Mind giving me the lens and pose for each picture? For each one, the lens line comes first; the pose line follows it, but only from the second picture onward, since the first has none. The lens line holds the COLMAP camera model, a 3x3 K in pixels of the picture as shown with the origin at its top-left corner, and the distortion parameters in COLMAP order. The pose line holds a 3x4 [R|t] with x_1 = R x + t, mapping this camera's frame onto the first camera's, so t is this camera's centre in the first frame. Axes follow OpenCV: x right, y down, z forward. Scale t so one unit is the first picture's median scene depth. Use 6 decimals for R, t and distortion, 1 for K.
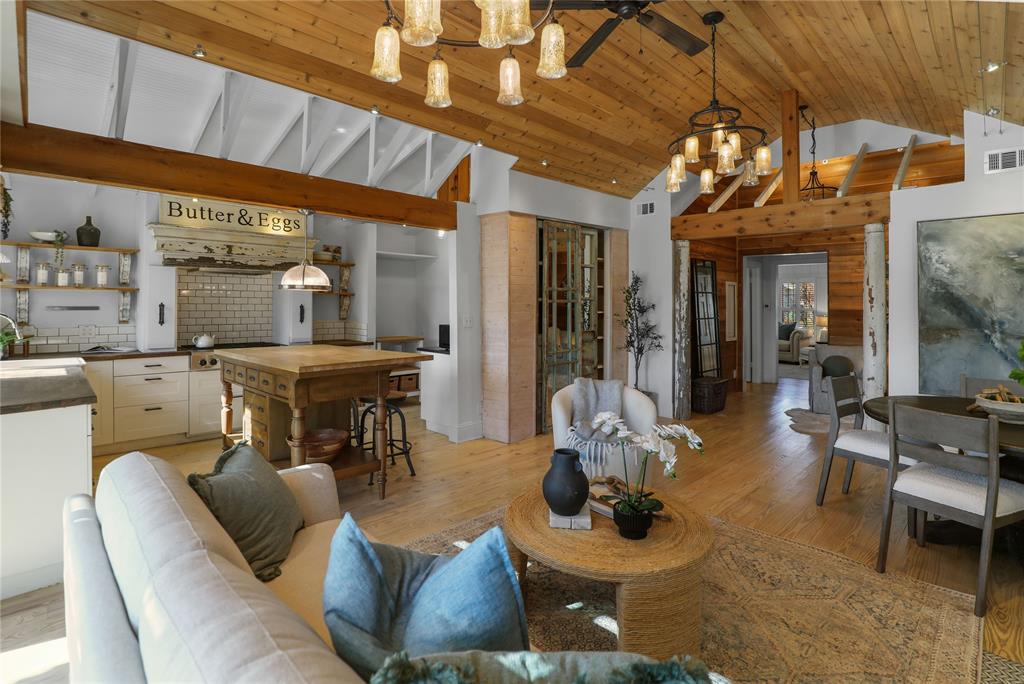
lens RADIAL K [[489.8, 0, 510.9], [0, 489.8, 299.2], [0, 0, 1]] dist [-0.041423, 0.010779]
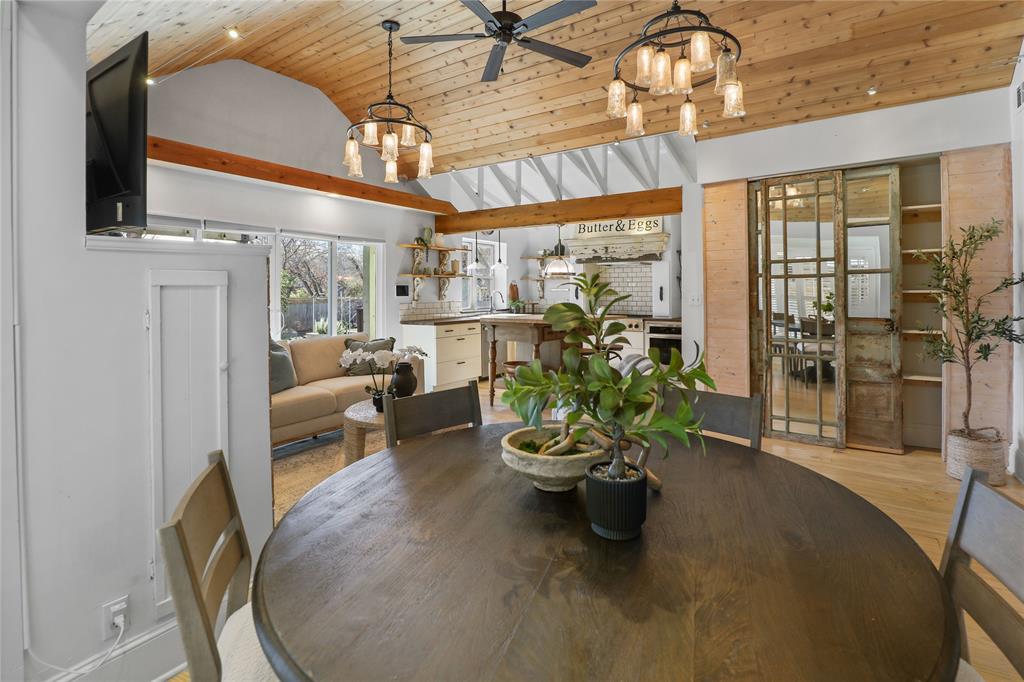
lens RADIAL K [[486.3, 0, 518.5], [0, 486.3, 293.5], [0, 0, 1]] dist [-0.024413, 0.000733]
pose [[0.205901, -0.003122, -0.978568, 0.930616], [0.013051, 0.999915, -0.000444, 0.031854], [0.978486, -0.012679, 0.205924, 0.494556]]
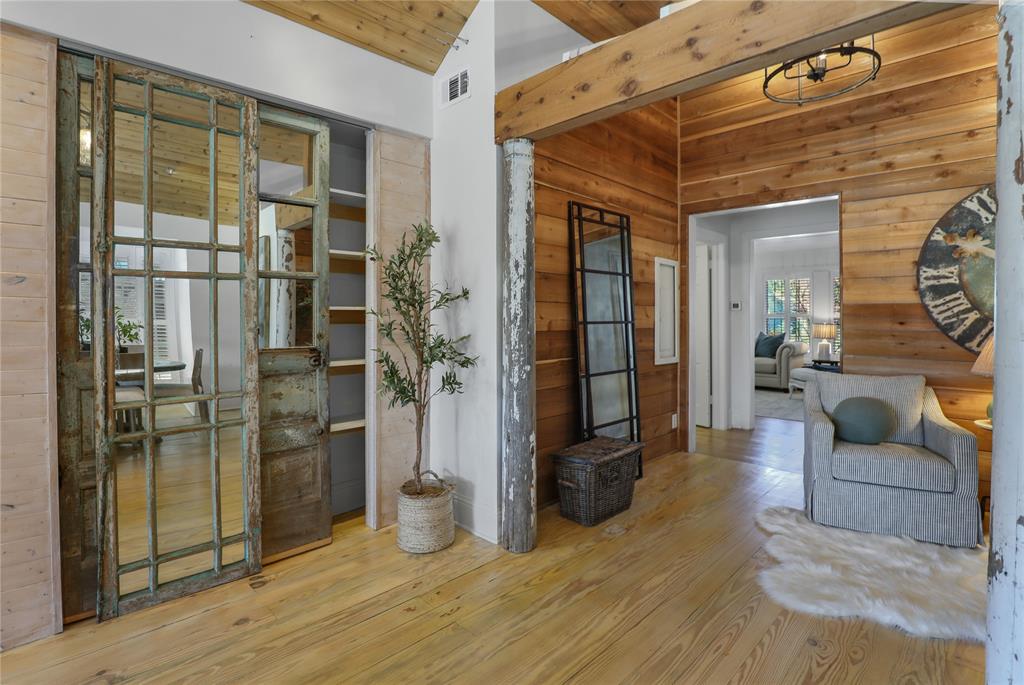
lens RADIAL K [[493.3, 0, 510.9], [0, 493.3, 319.2], [0, 0, 1]] dist [-0.028177, 0.001298]
pose [[0.999859, -0.005444, 0.015878, 0.447602], [0.005285, 0.999935, 0.010072, 0.046353], [-0.015932, -0.009987, 0.999823, 0.732350]]
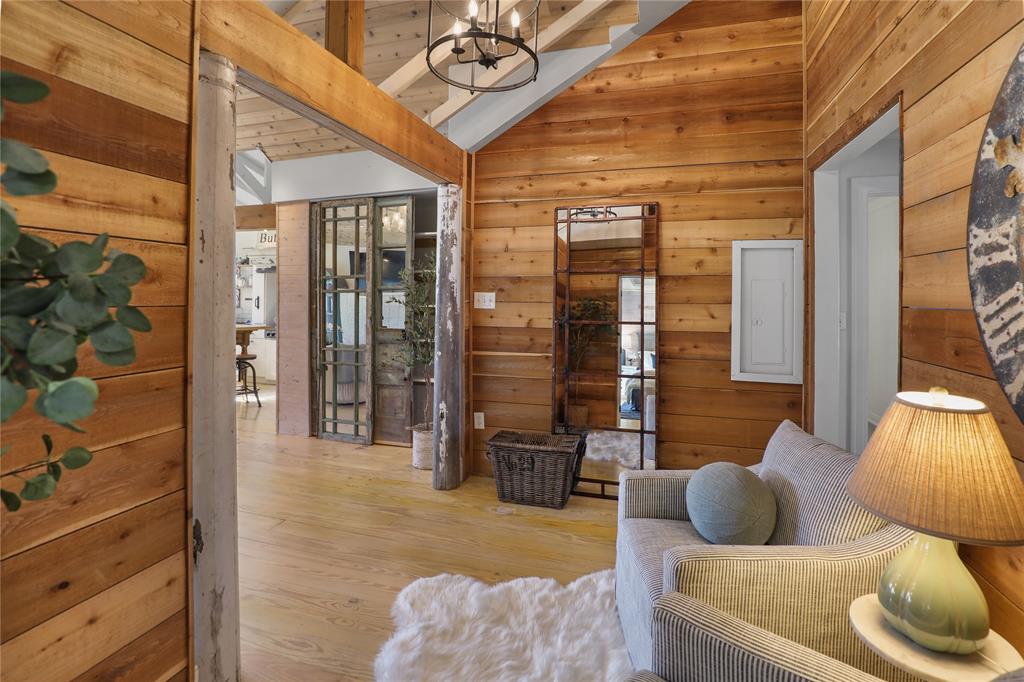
lens RADIAL K [[482.4, 0, 513.0], [0, 482.4, 298.6], [0, 0, 1]] dist [-0.025797, 0.001626]
pose [[0.483987, -0.004568, -0.875063, 1.207557], [0.001315, 0.999989, -0.004492, 0.026387], [0.875074, 0.001024, 0.483988, 1.043909]]
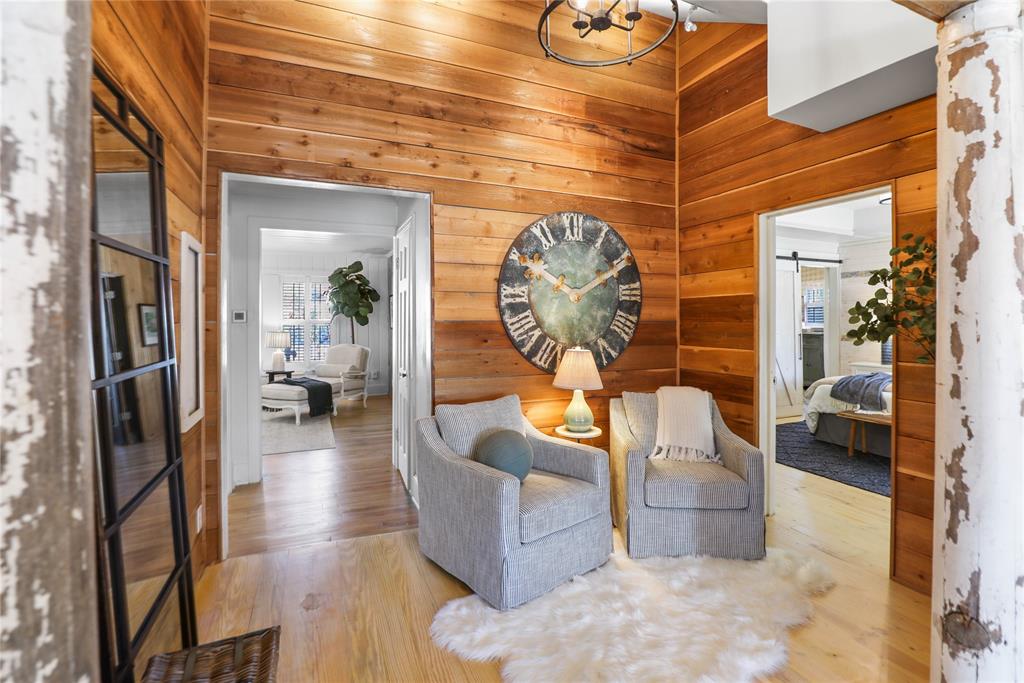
lens RADIAL K [[482.3, 0, 520.9], [0, 482.3, 315.3], [0, 0, 1]] dist [-0.023827, 0.000320]
pose [[0.366465, -0.001838, 0.930430, 0.409761], [-0.004641, 0.999982, 0.003803, 0.021747], [-0.930420, -0.005712, 0.366449, 1.160633]]
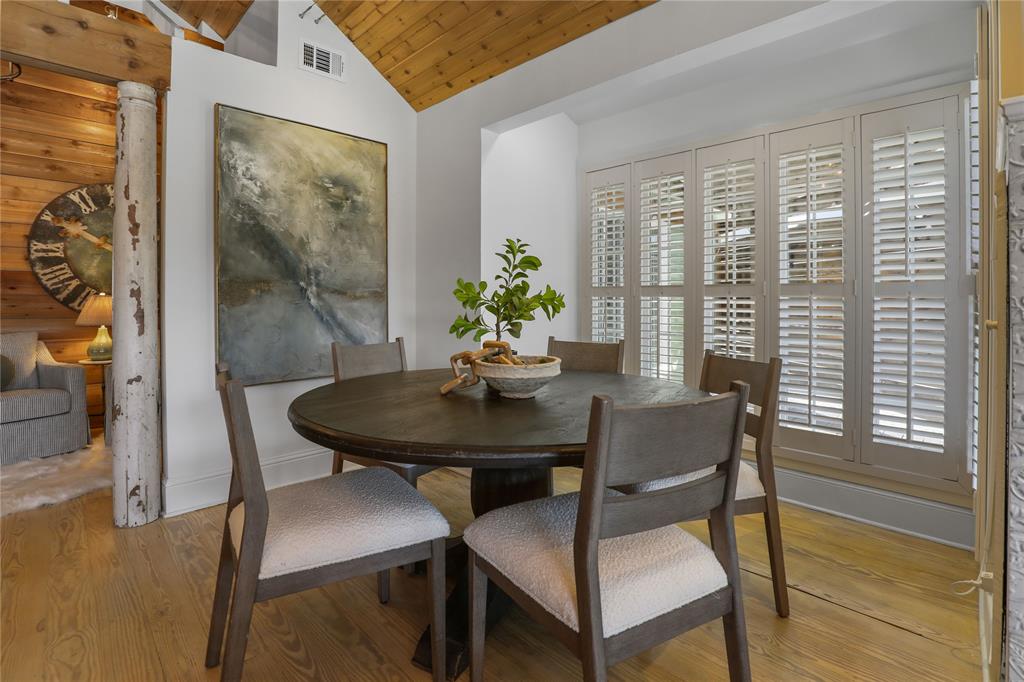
lens RADIAL K [[482.4, 0, 513.0], [0, 482.4, 298.6], [0, 0, 1]] dist [-0.025797, 0.001626]
pose [[0.001700, -0.004650, 0.999988, 0.238733], [-0.004177, 0.999980, 0.004657, 0.074397], [-0.999990, -0.004185, 0.001681, 0.590117]]
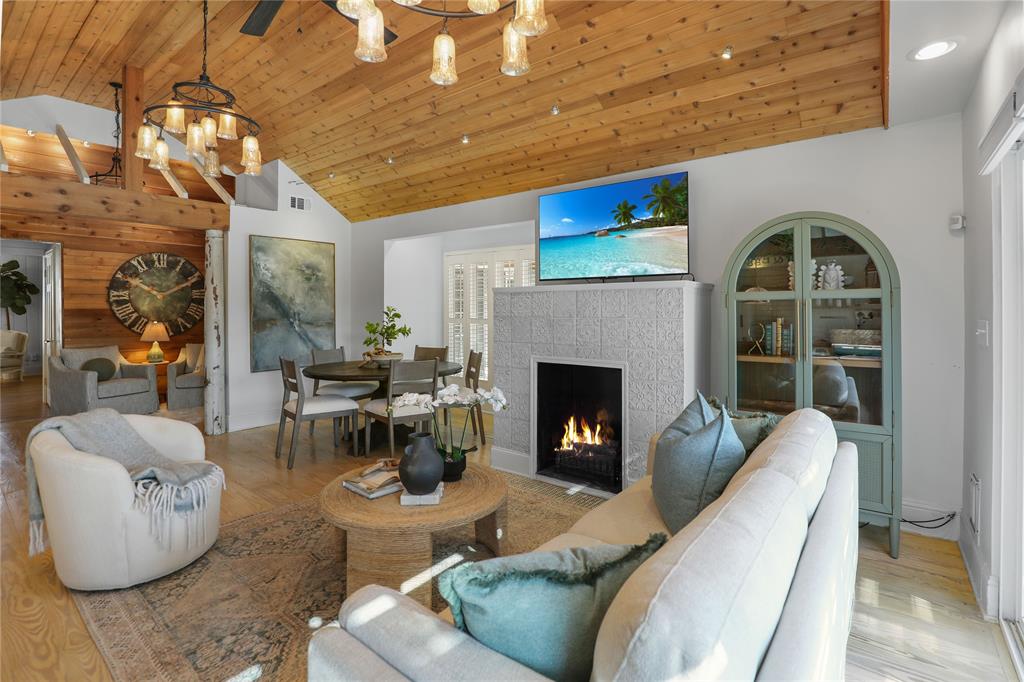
lens RADIAL K [[475.5, 0, 512.4], [0, 475.5, 306.1], [0, 0, 1]] dist [-0.023081, 0.000885]
pose [[-0.115736, -0.003953, 0.993272, -0.426865], [-0.002646, 0.999990, 0.003672, 0.016695], [-0.993277, -0.002204, -0.115745, 0.437576]]
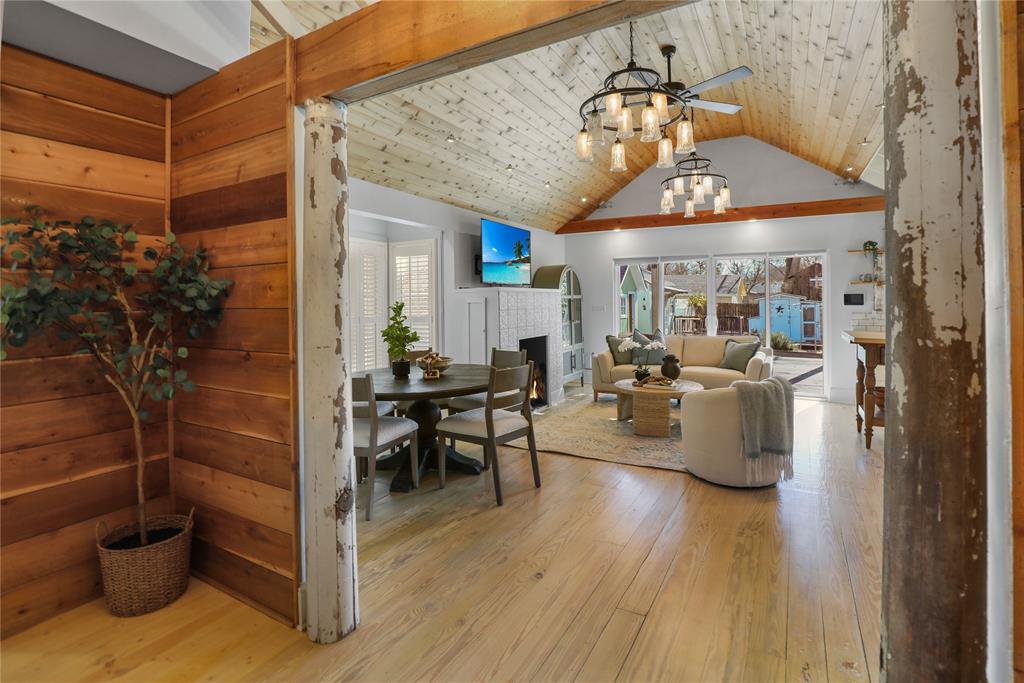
lens RADIAL K [[486.3, 0, 518.5], [0, 486.3, 294.0], [0, 0, 1]] dist [-0.024413, 0.000733]
pose [[-0.961155, -0.001192, -0.276008, 0.717073], [0.004896, 0.999760, -0.021368, 0.026605], [0.275967, -0.021890, -0.960918, 1.477294]]
